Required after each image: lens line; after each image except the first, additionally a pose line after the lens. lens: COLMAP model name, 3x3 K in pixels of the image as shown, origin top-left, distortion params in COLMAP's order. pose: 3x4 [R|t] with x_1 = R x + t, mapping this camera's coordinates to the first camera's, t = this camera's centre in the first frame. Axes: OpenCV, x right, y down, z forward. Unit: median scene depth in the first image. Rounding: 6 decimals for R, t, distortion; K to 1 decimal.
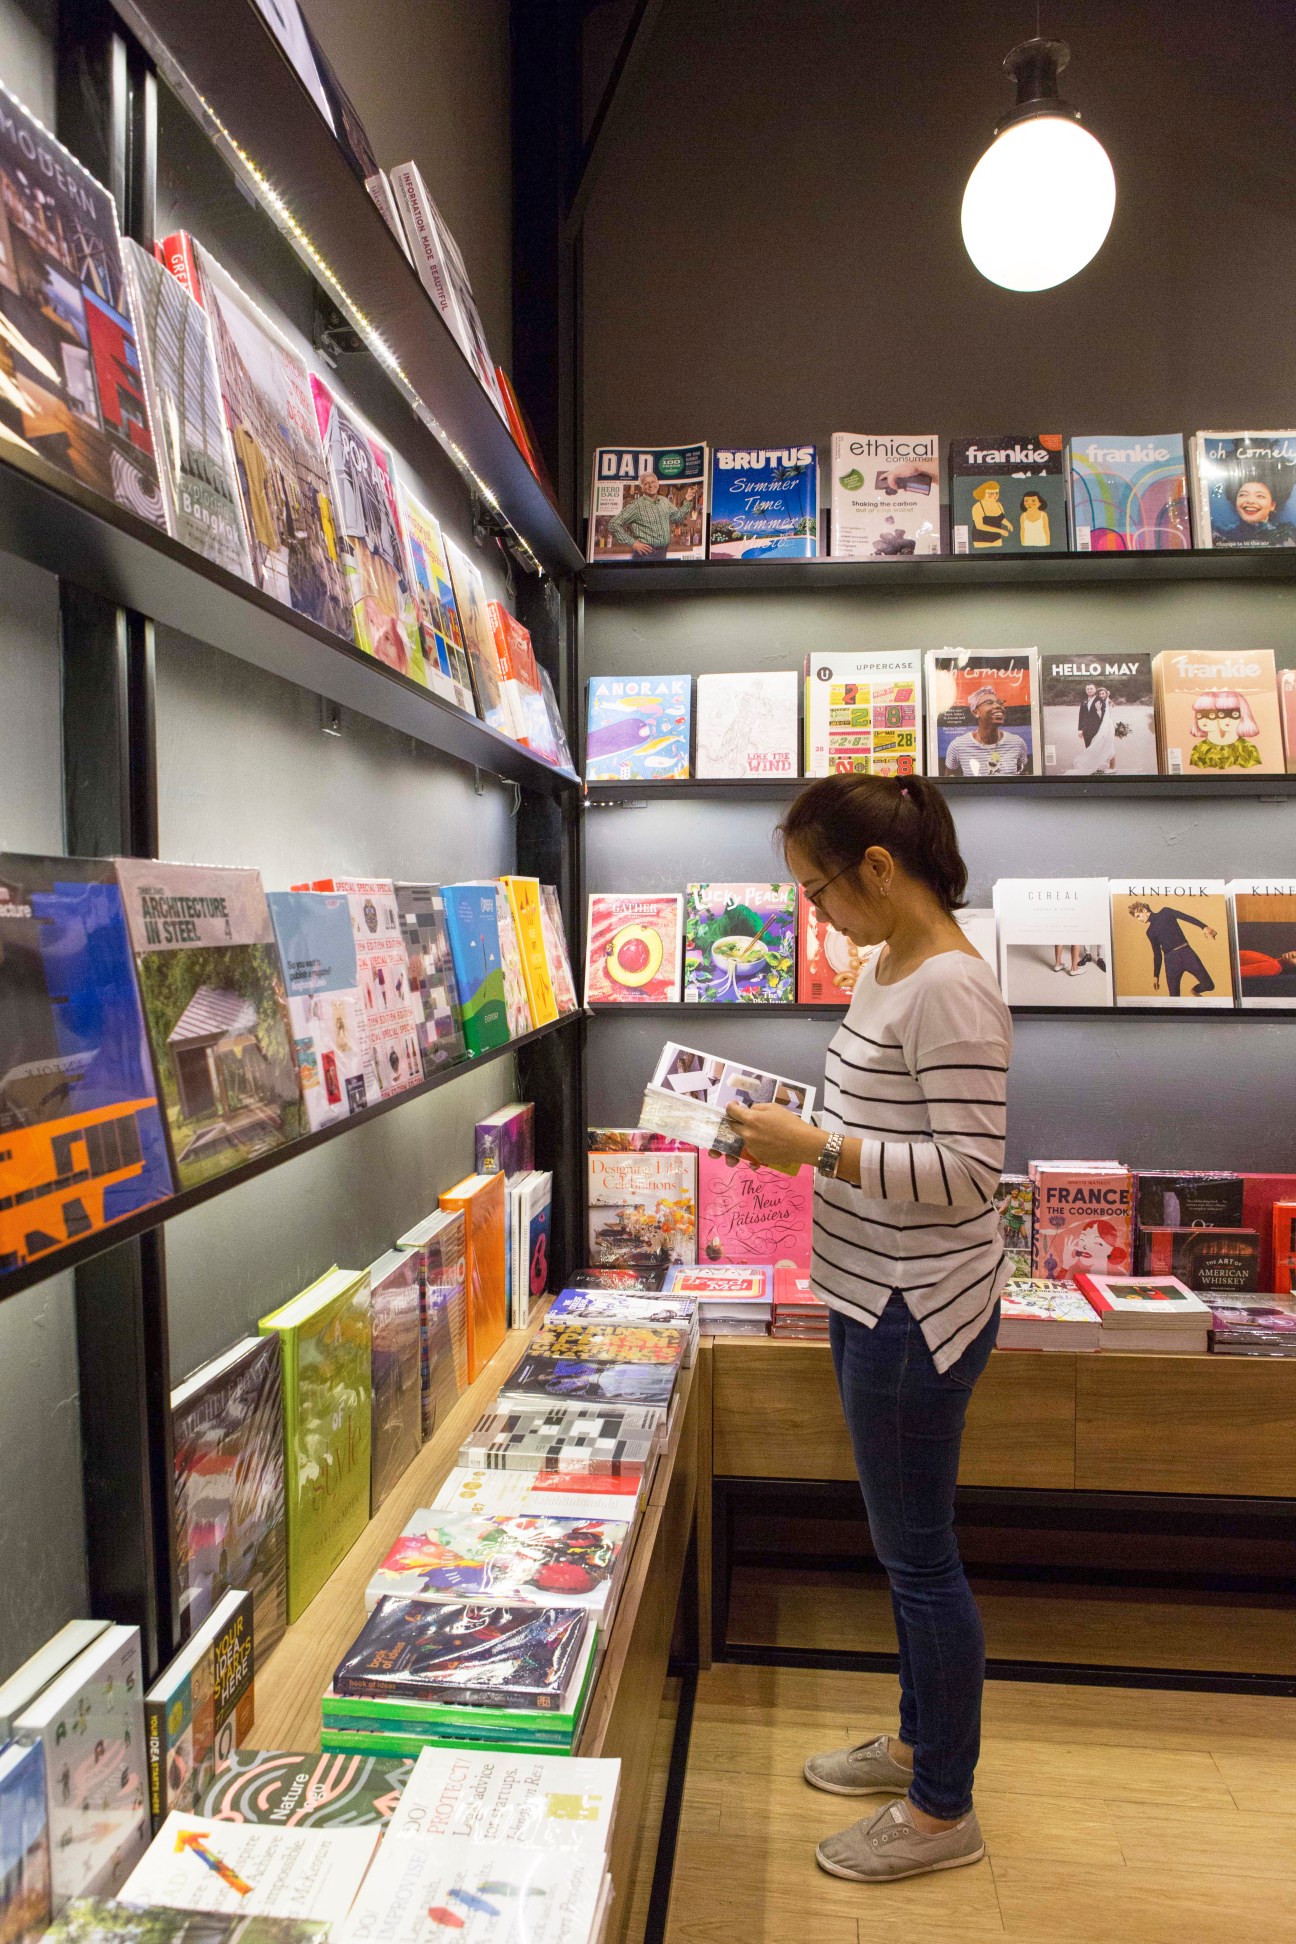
lens RADIAL K [[1437.2, 0, 645.7], [0, 1437.2, 904.9], [0, 0, 1]] dist [-0.014950, 0.006435]
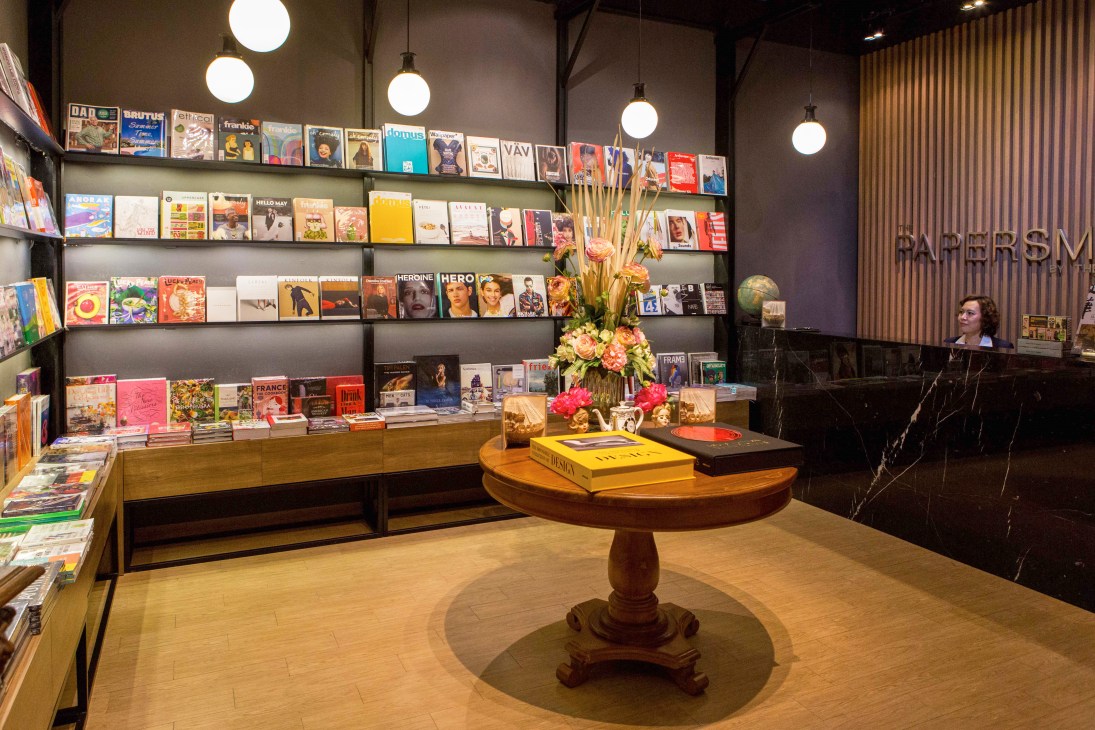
lens RADIAL K [[809.5, 0, 546.3], [0, 809.5, 279.0], [0, 0, 1]] dist [-0.014950, 0.006435]
pose [[0.865656, -0.004874, 0.500616, -0.019728], [-0.003392, 0.999873, 0.015600, -0.038768], [-0.500628, -0.015203, 0.865529, -0.653710]]
